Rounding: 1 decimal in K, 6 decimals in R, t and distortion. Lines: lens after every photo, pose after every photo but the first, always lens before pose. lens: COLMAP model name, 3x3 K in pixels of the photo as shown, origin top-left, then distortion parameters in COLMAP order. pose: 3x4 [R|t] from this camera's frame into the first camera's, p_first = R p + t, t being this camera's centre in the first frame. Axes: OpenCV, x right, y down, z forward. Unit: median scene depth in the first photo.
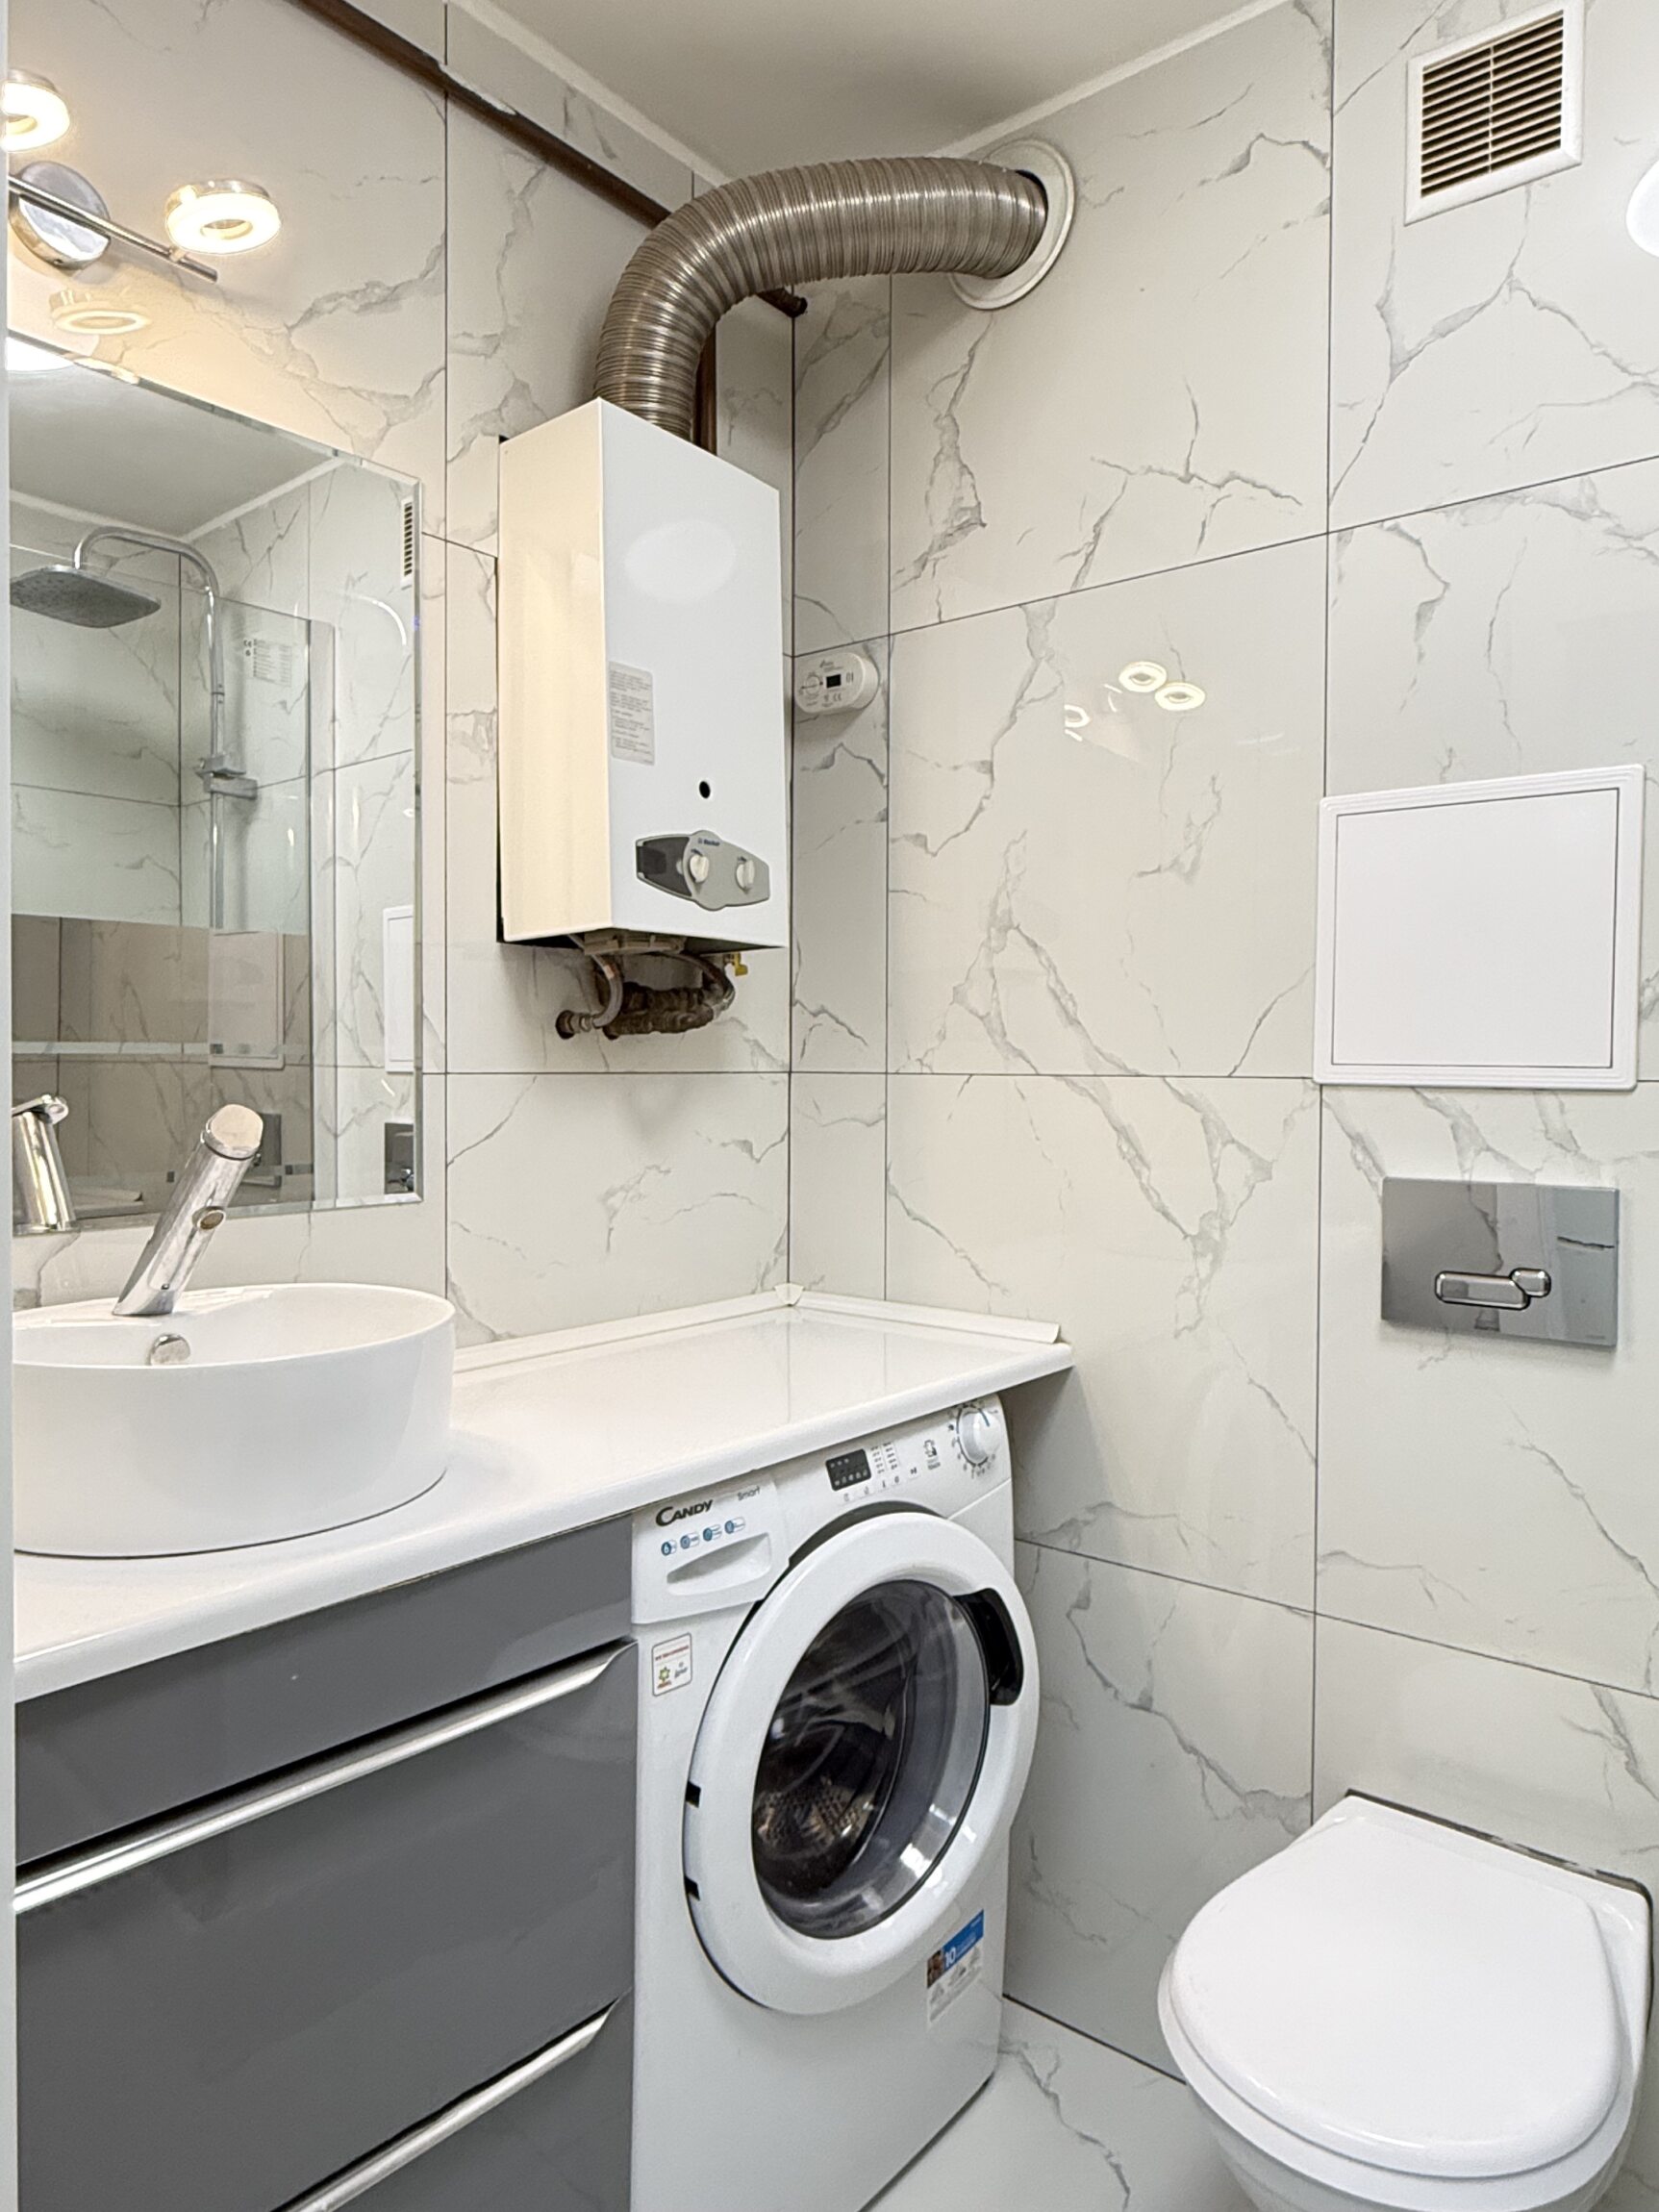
lens RADIAL K [[1420.0, 0, 827.5], [0, 1420.0, 1095.0], [0, 0, 1]] dist [0.000396, 0.004134]
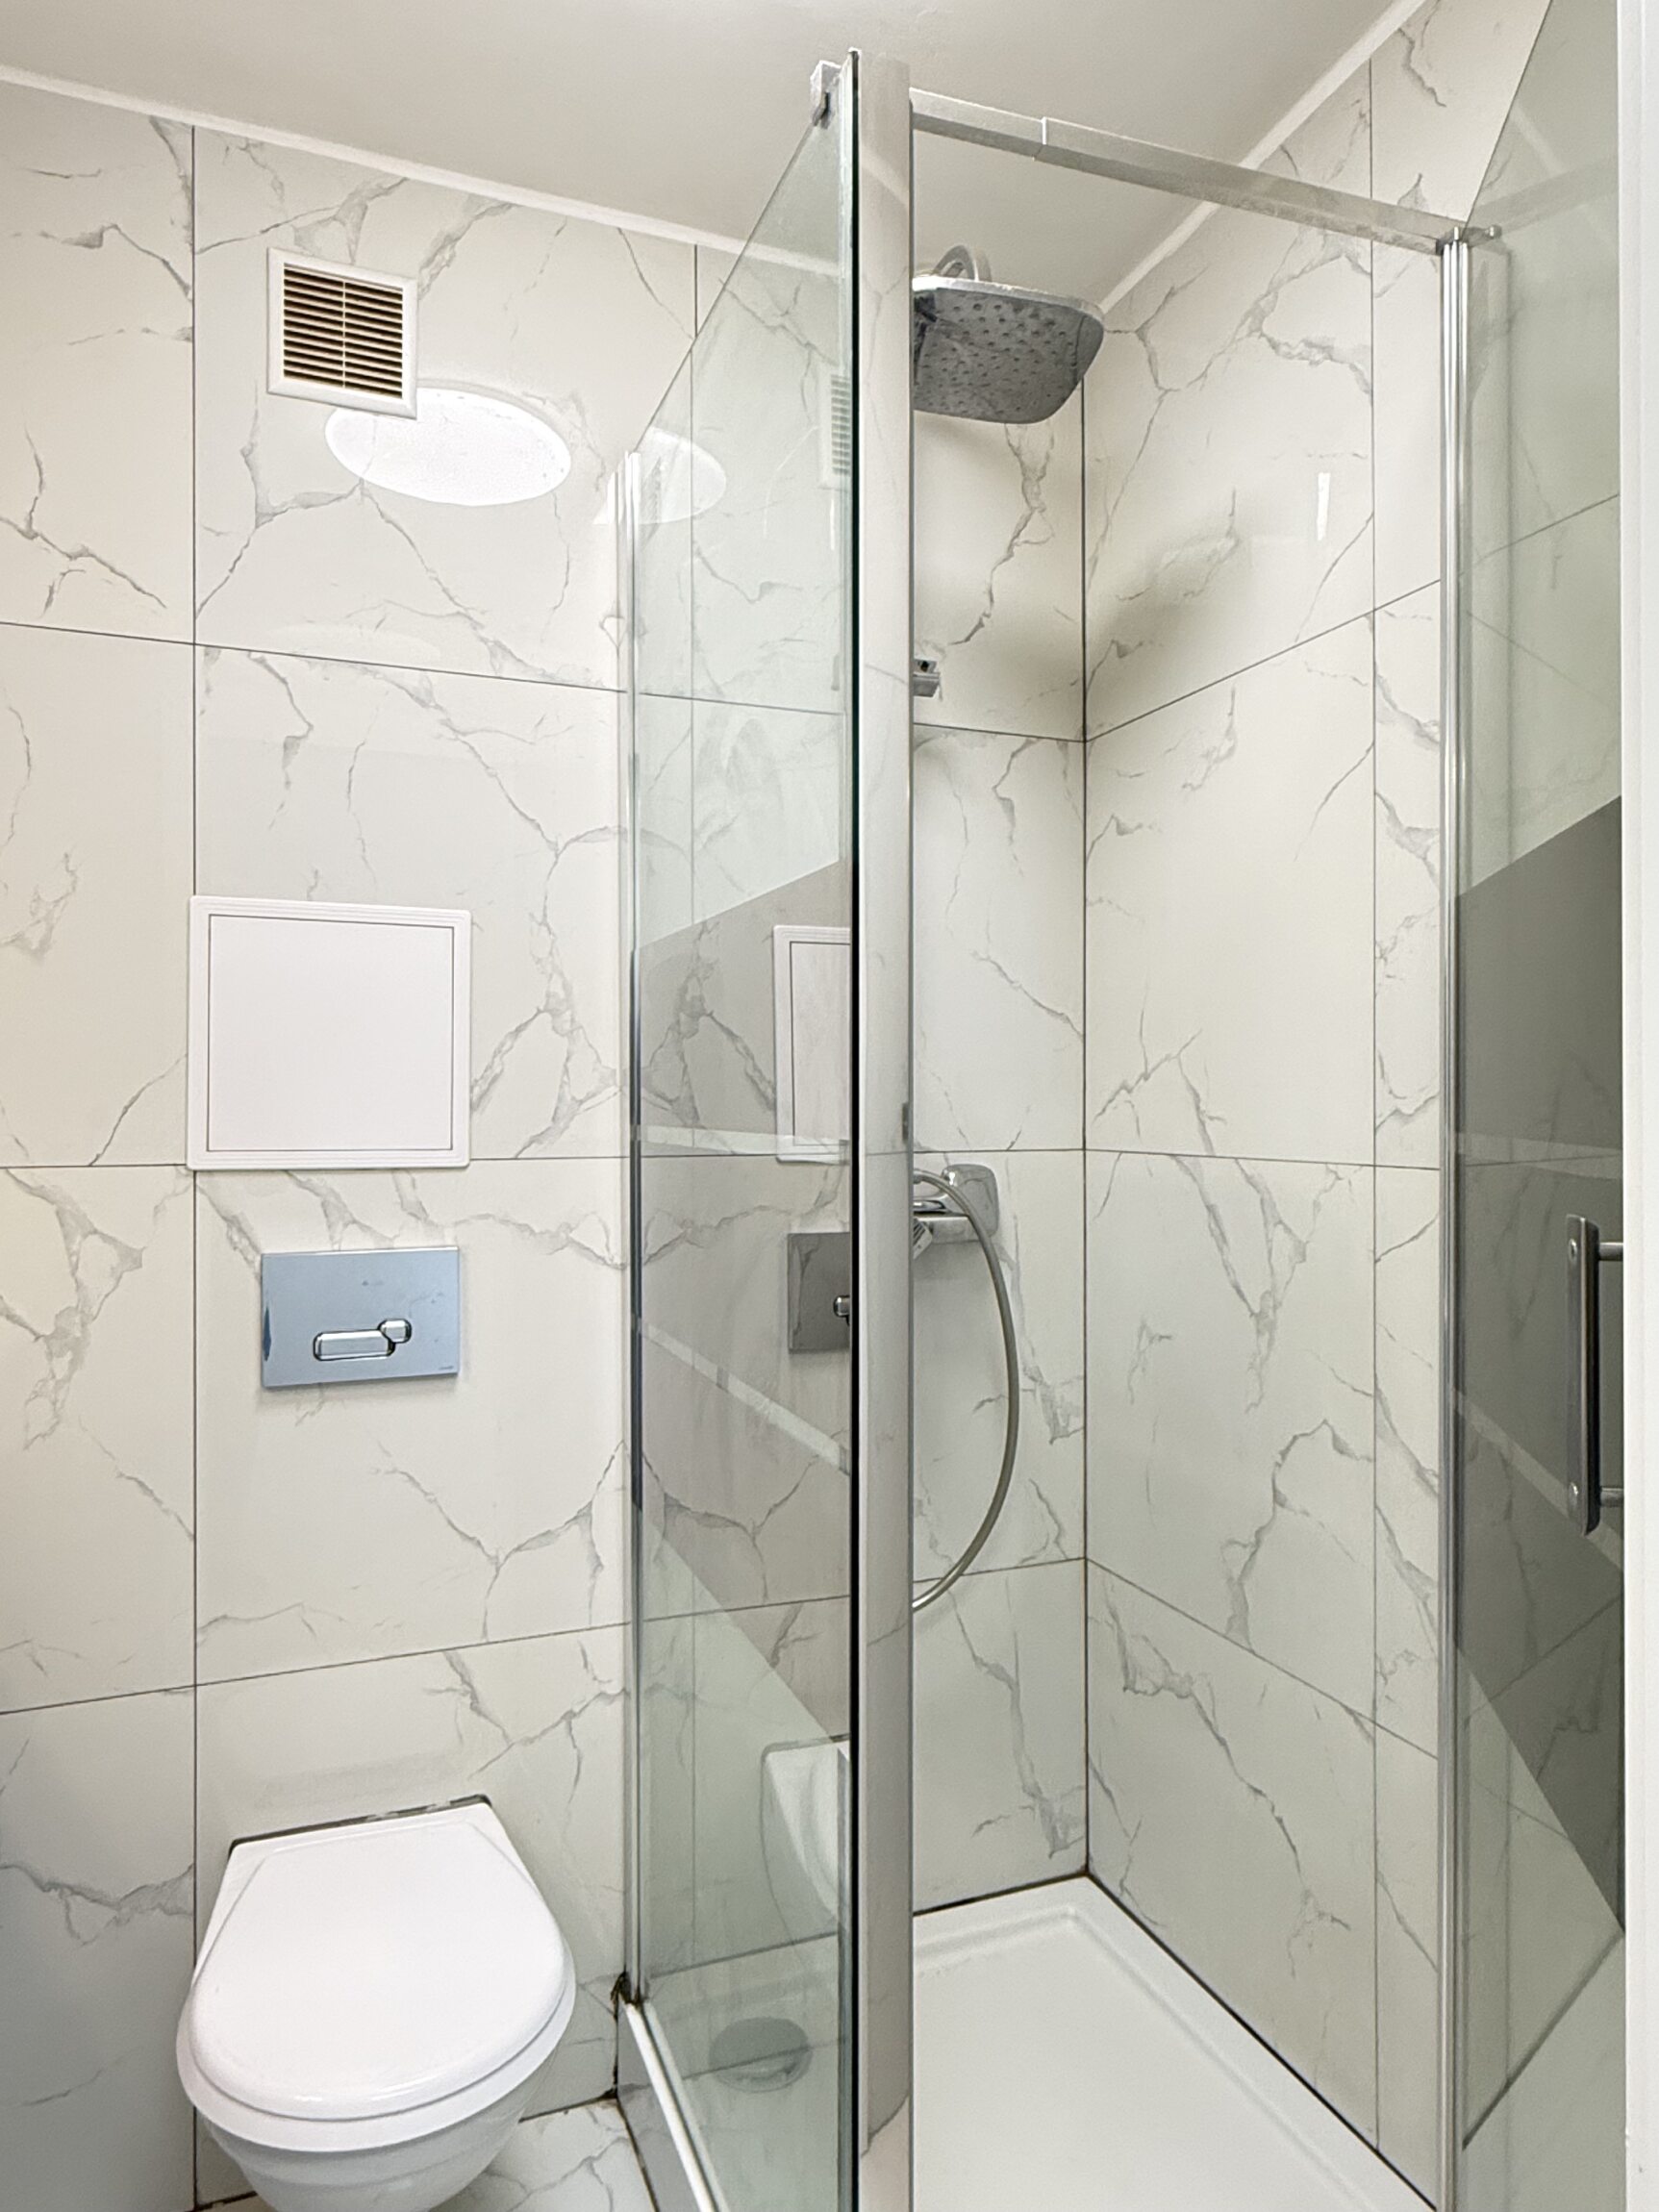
lens RADIAL K [[1420.0, 0, 834.3], [0, 1420.0, 1108.9], [0, 0, 1]] dist [0.000396, 0.004134]
pose [[0.483652, -0.005849, 0.875241, -0.347292], [0.026048, 0.999631, -0.007714, -0.033686], [-0.874873, 0.026529, 0.483626, 0.092612]]
